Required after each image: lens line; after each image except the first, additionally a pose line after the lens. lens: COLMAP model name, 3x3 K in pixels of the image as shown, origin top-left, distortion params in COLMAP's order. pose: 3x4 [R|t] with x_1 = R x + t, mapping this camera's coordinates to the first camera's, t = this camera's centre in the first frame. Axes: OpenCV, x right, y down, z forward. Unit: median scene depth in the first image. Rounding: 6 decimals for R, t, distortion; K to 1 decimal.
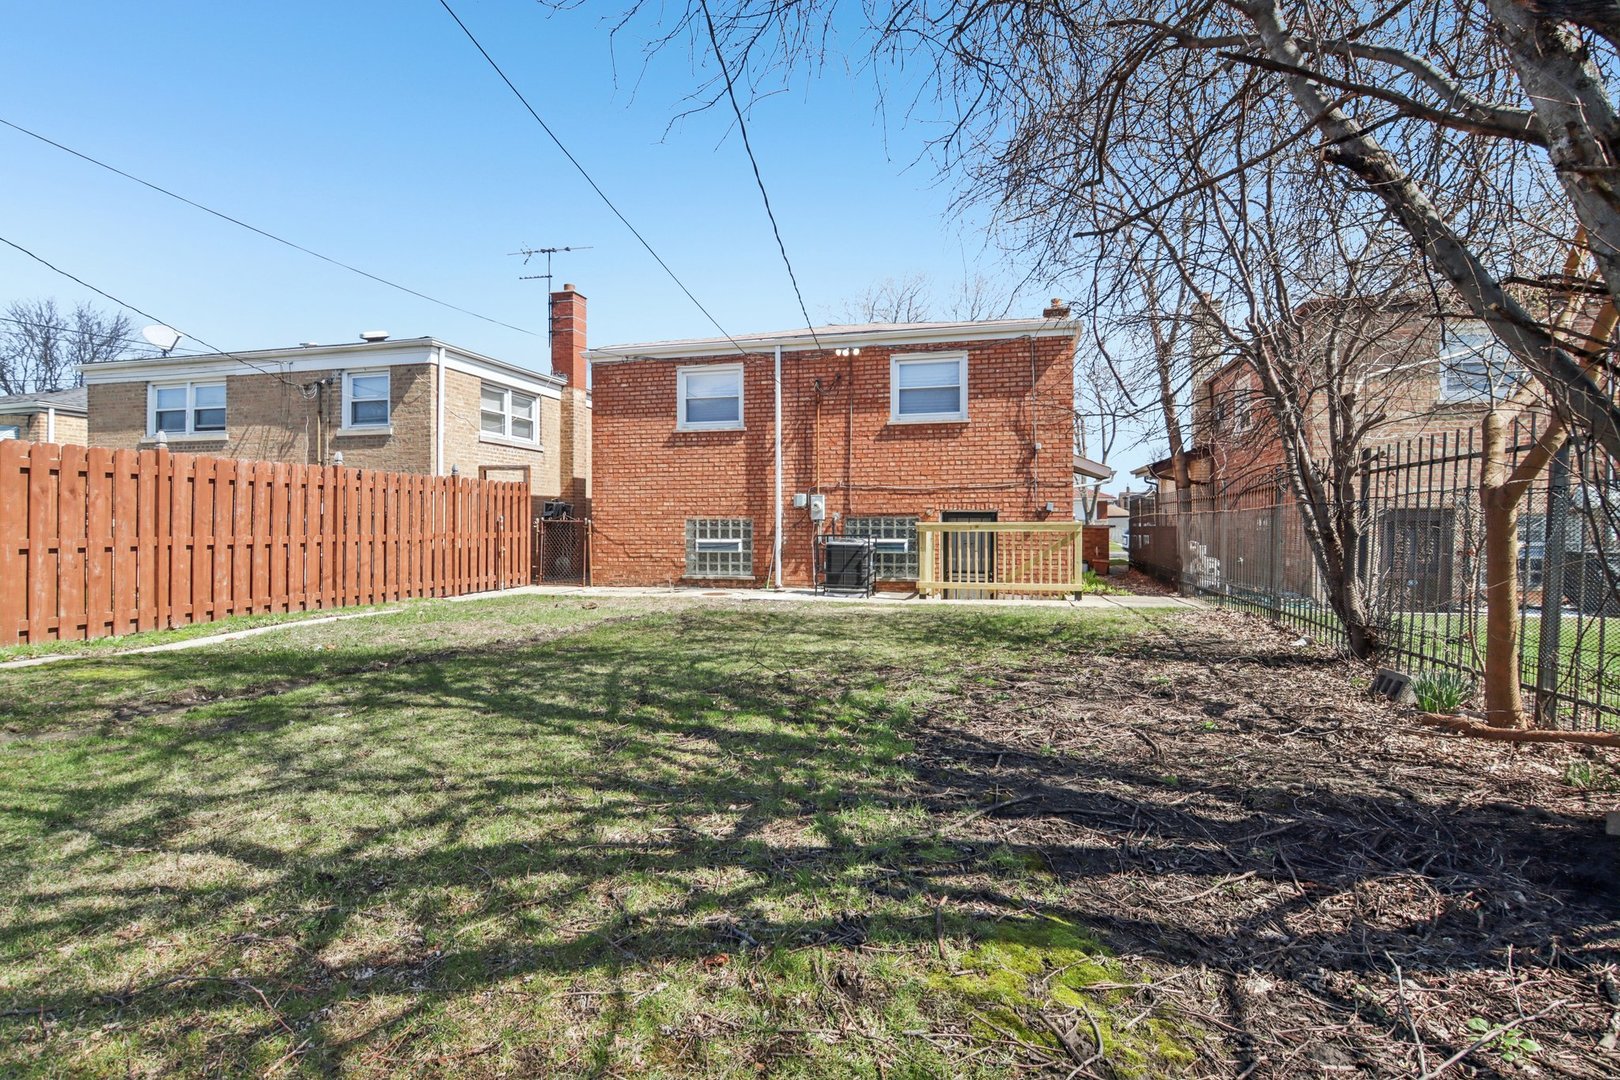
lens RADIAL K [[836.0, 0, 856.5], [0, 836.0, 534.4], [0, 0, 1]] dist [0.019199, -0.009494]
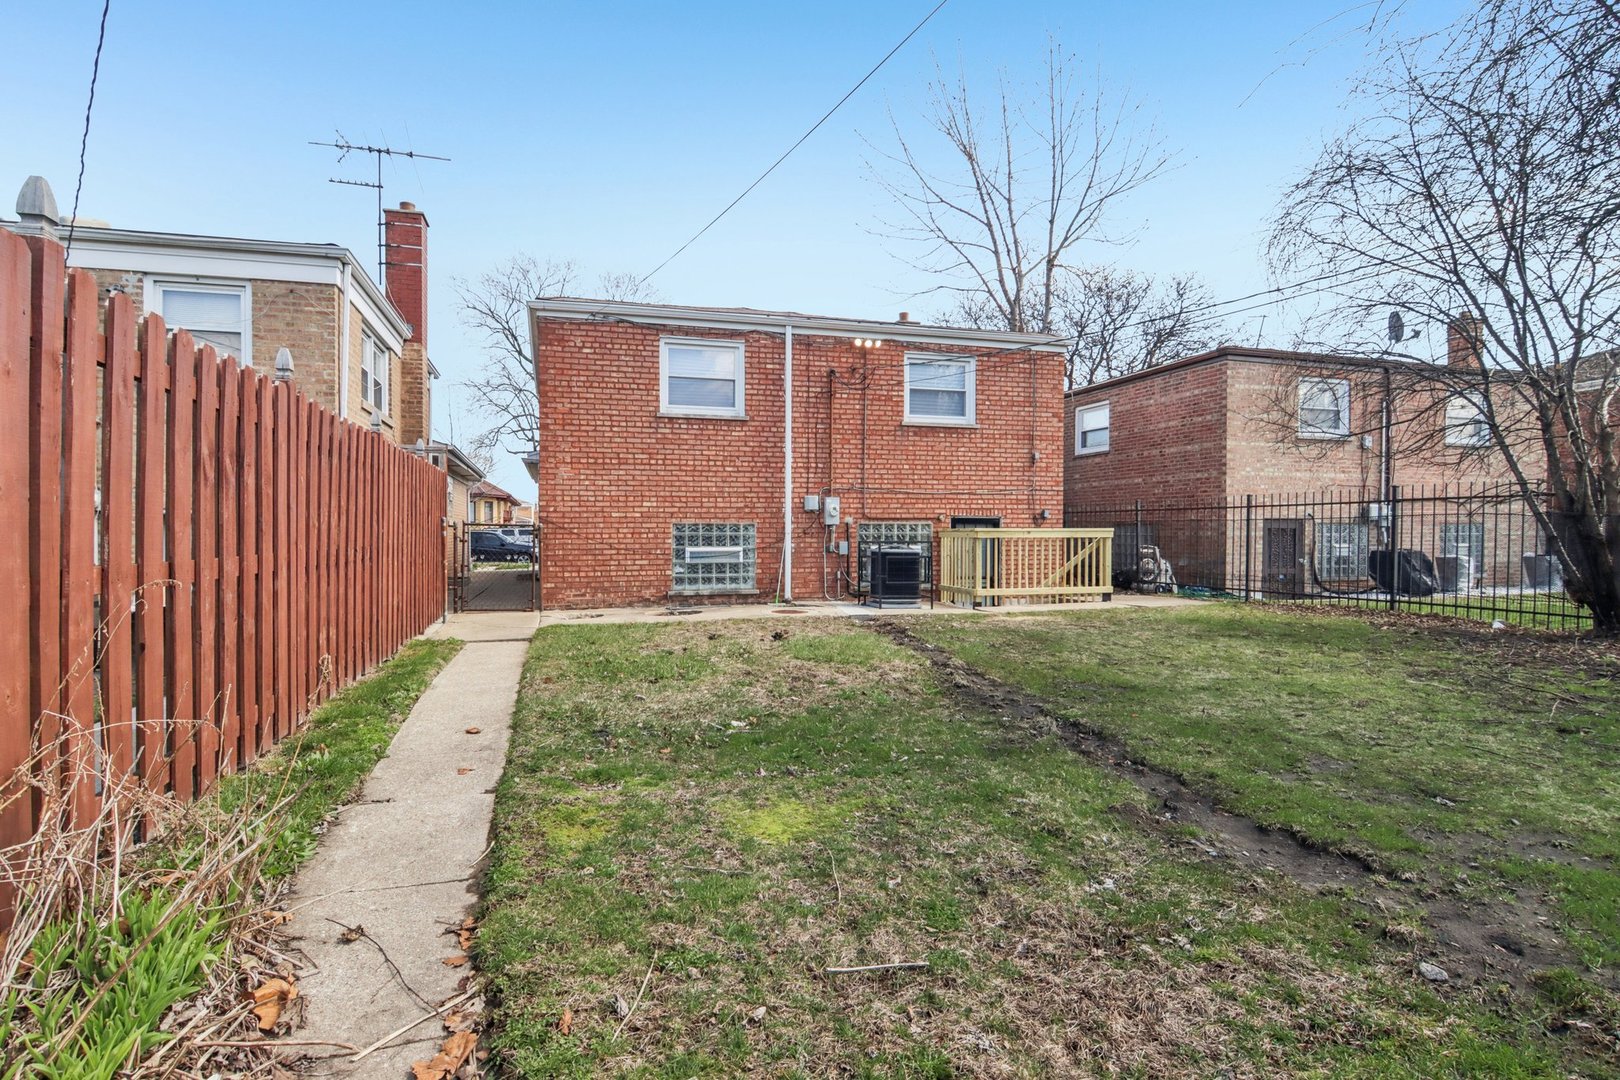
lens RADIAL K [[836.0, 0, 811.4], [0, 836.0, 540.8], [0, 0, 1]] dist [0.019199, -0.009494]
pose [[0.862066, -0.001464, 0.506794, -0.519204], [0.003014, 0.999993, -0.002238, 0.002002], [-0.506787, 0.003457, 0.862064, 0.232354]]
